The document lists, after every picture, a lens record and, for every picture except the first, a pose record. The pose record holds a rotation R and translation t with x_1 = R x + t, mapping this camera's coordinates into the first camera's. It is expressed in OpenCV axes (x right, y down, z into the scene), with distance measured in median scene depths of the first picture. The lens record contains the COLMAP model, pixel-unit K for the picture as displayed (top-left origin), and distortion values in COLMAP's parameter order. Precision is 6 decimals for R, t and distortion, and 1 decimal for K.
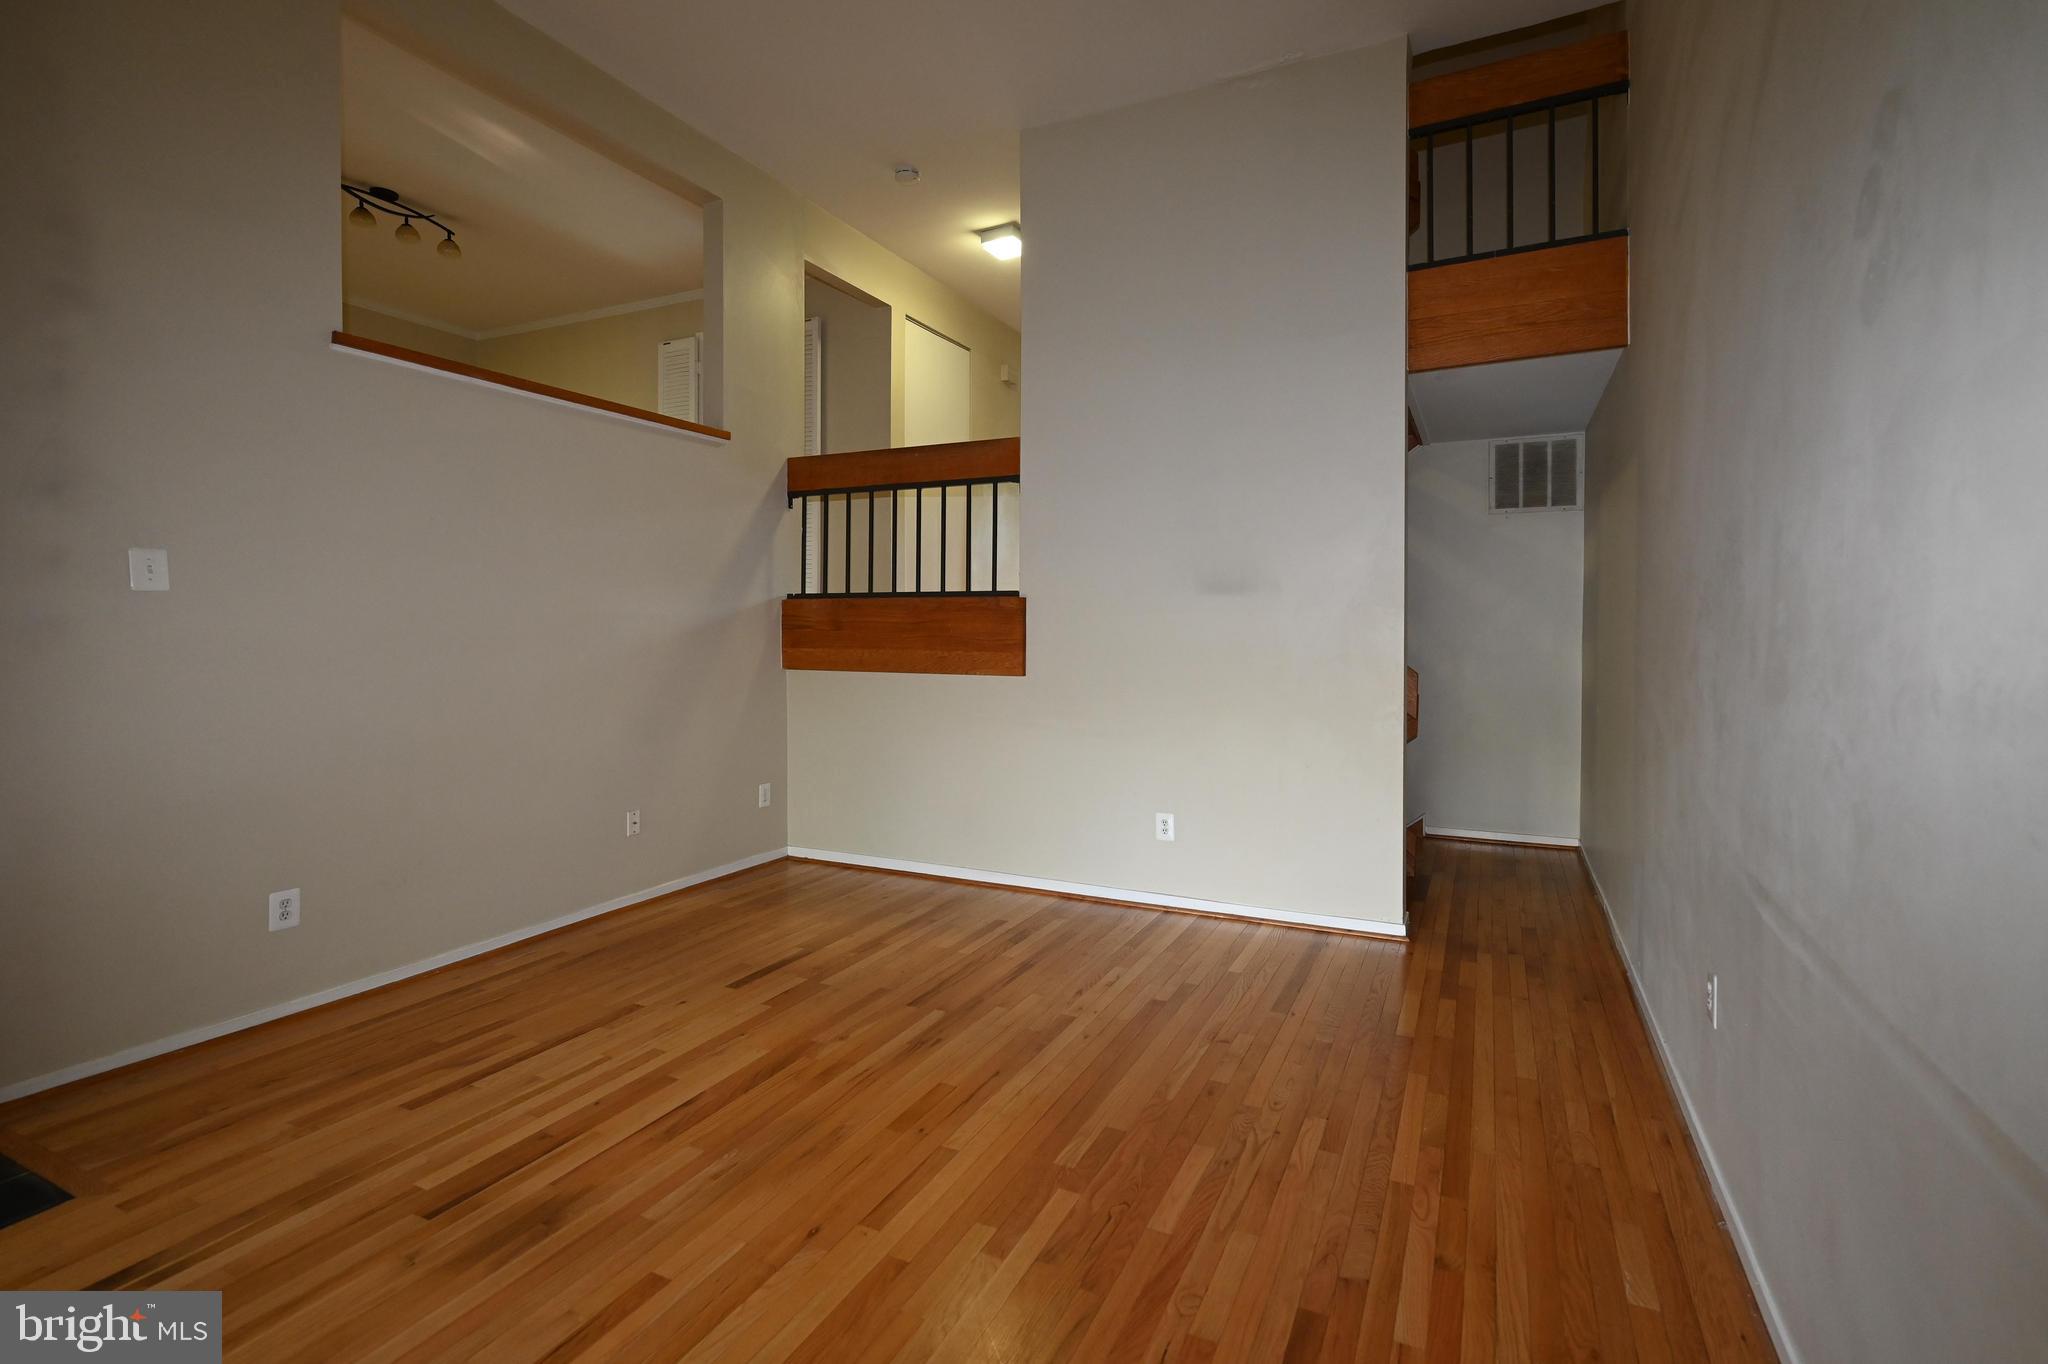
lens RADIAL K [[980.3, 0, 1019.9], [0, 980.3, 617.8], [0, 0, 1]] dist [-0.001559, 0.000609]
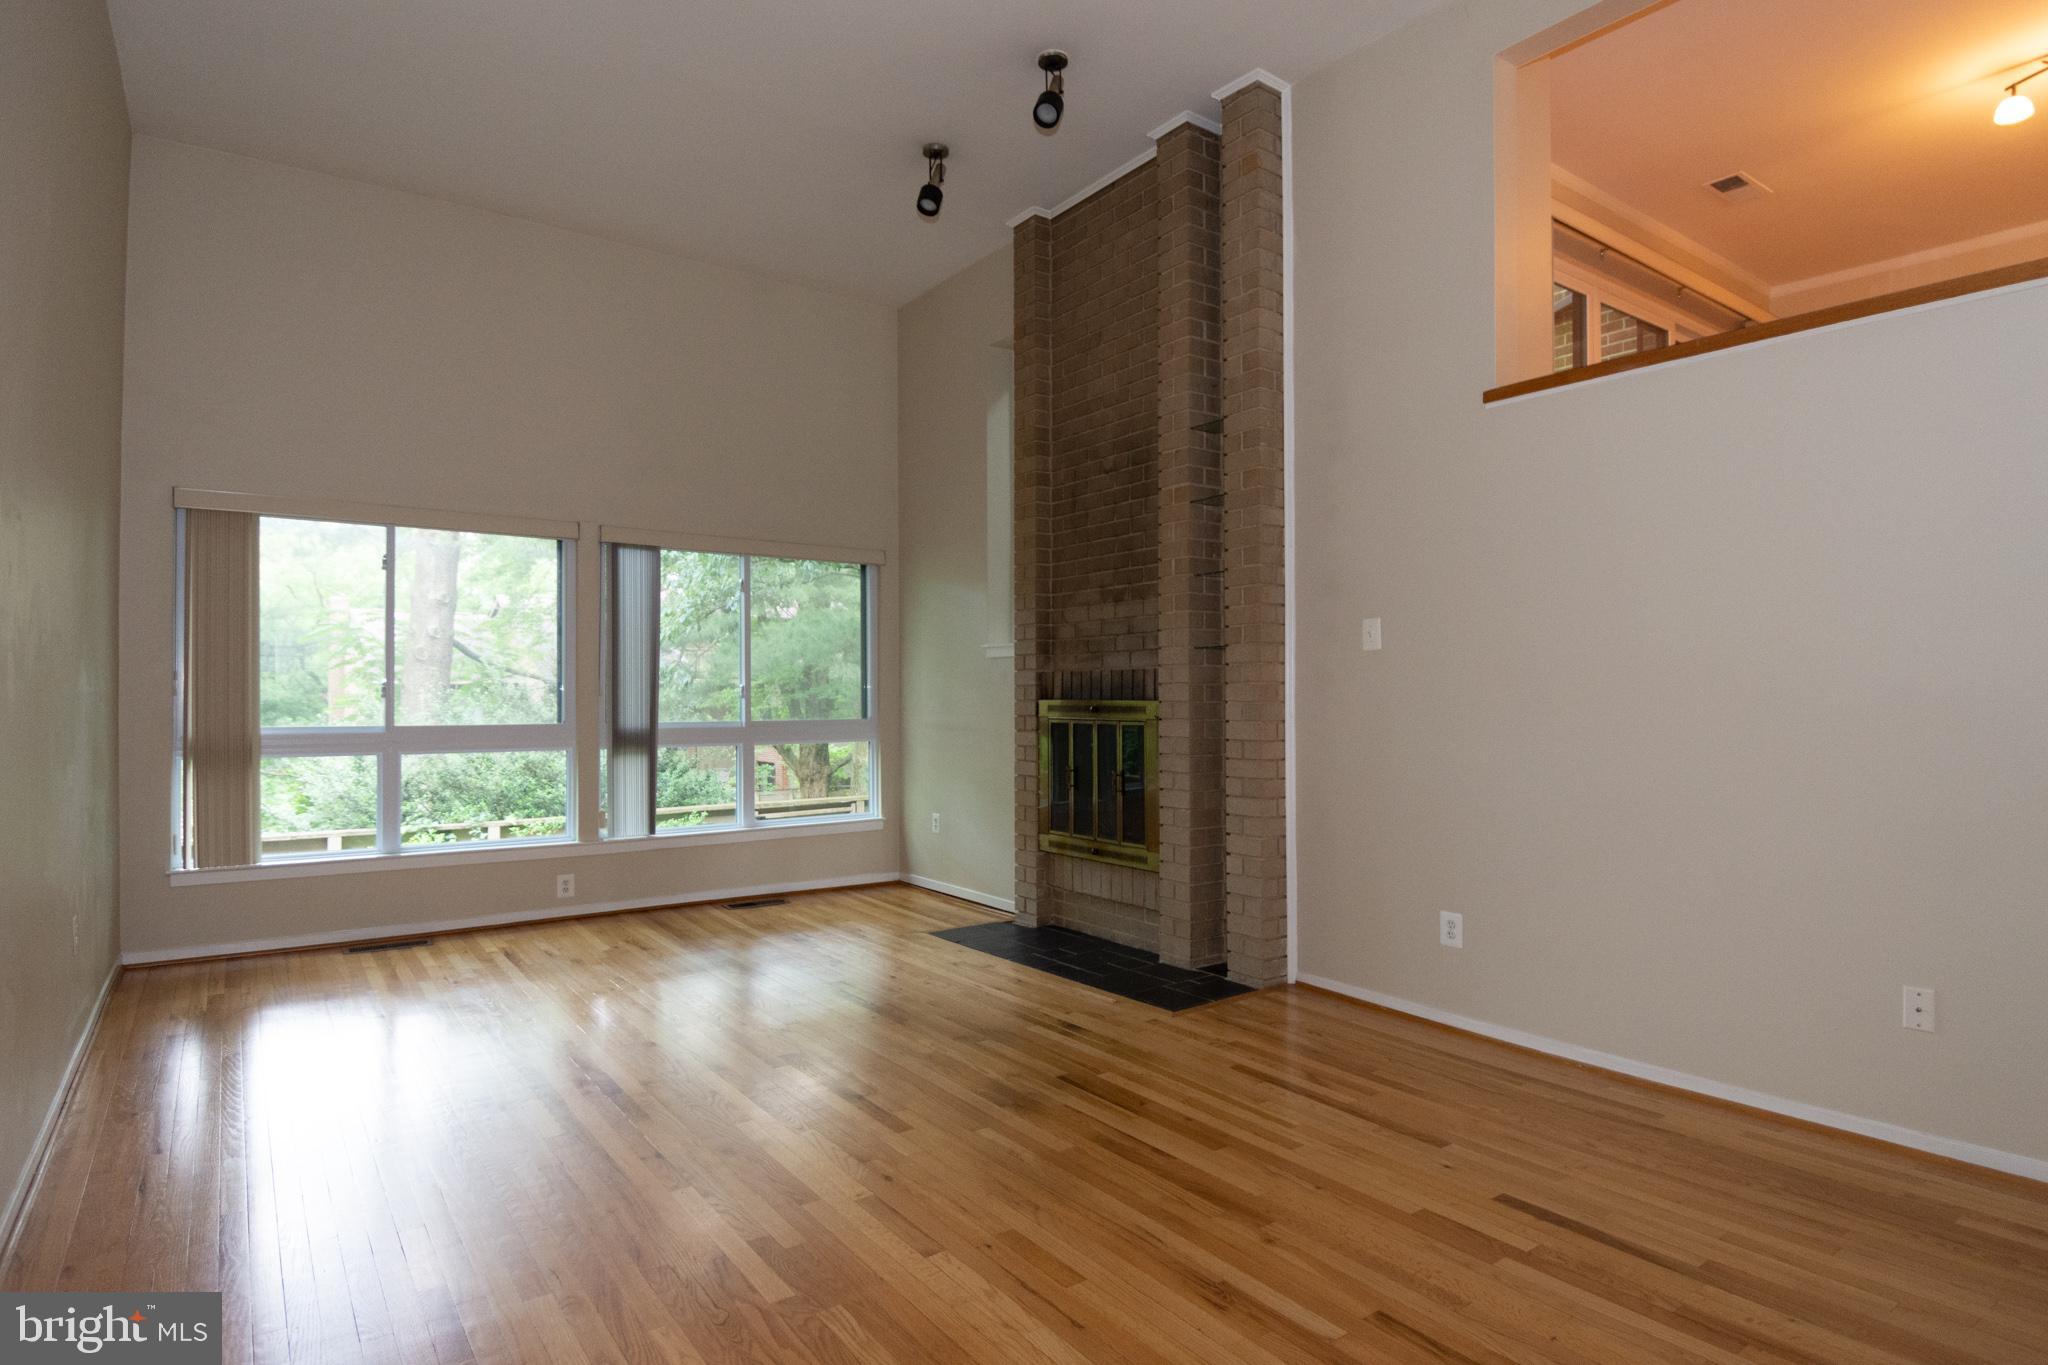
lens RADIAL K [[1133.2, 0, 1071.3], [0, 1133.2, 691.1], [0, 0, 1]] dist [0.005665, -0.015923]
pose [[-0.472505, -0.008549, -0.881286, 0.617854], [0.003623, 0.999926, -0.011643, 0.041142], [0.881320, -0.008694, -0.472439, 1.279362]]
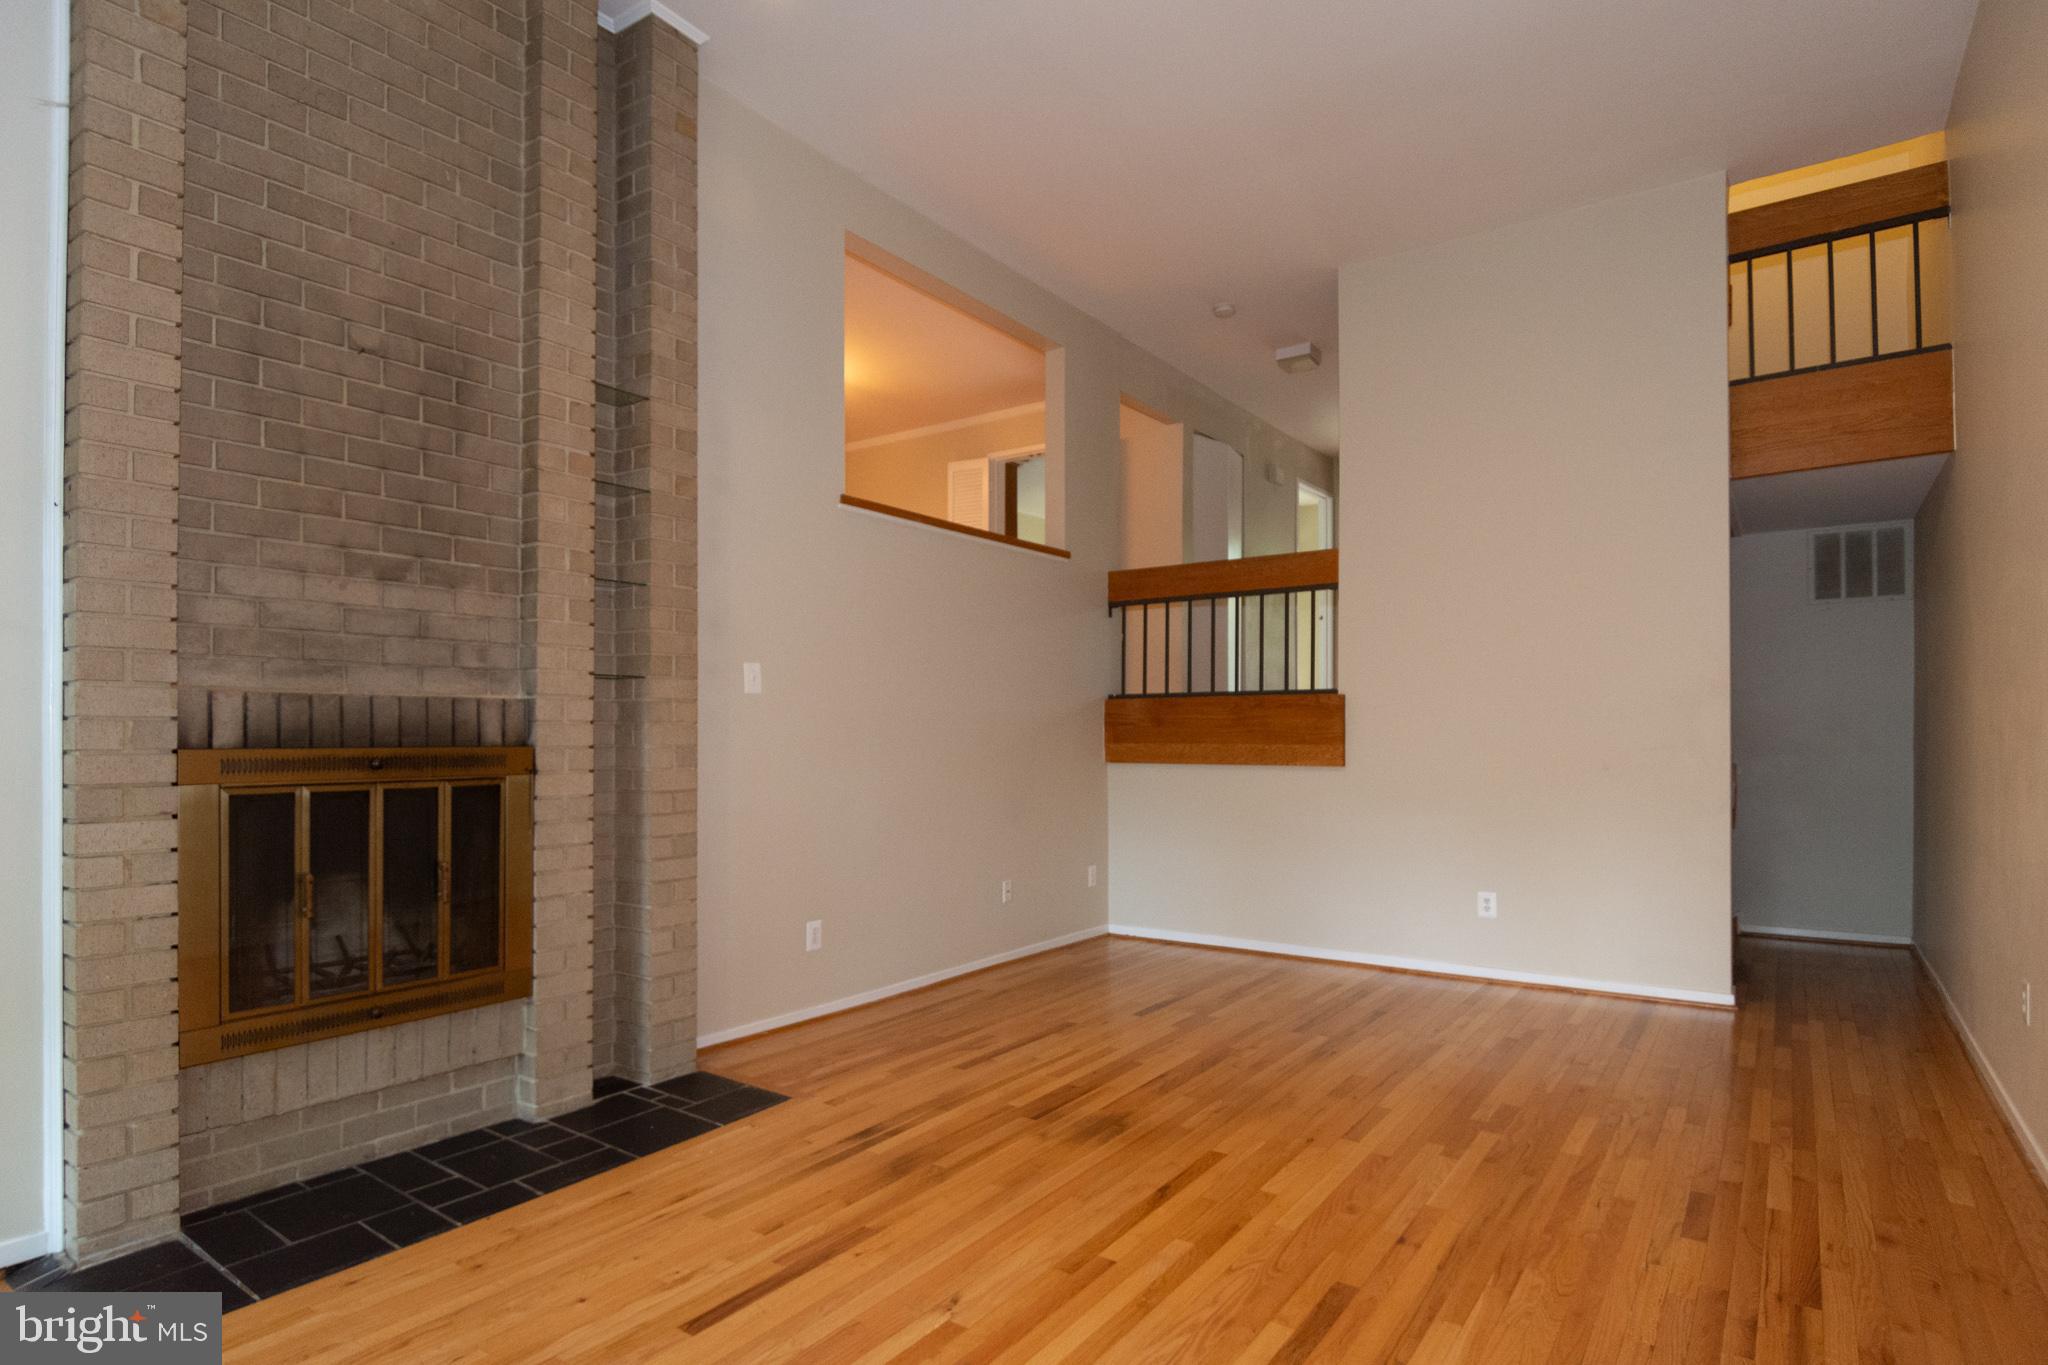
lens RADIAL K [[1133.2, 0, 998.1], [0, 1133.2, 719.0], [0, 0, 1]] dist [0.005665, -0.015923]
pose [[0.986894, -0.007394, -0.161201, -0.269688], [0.006360, 0.999956, -0.006927, 0.019911], [0.161245, 0.005811, 0.986897, -0.480496]]
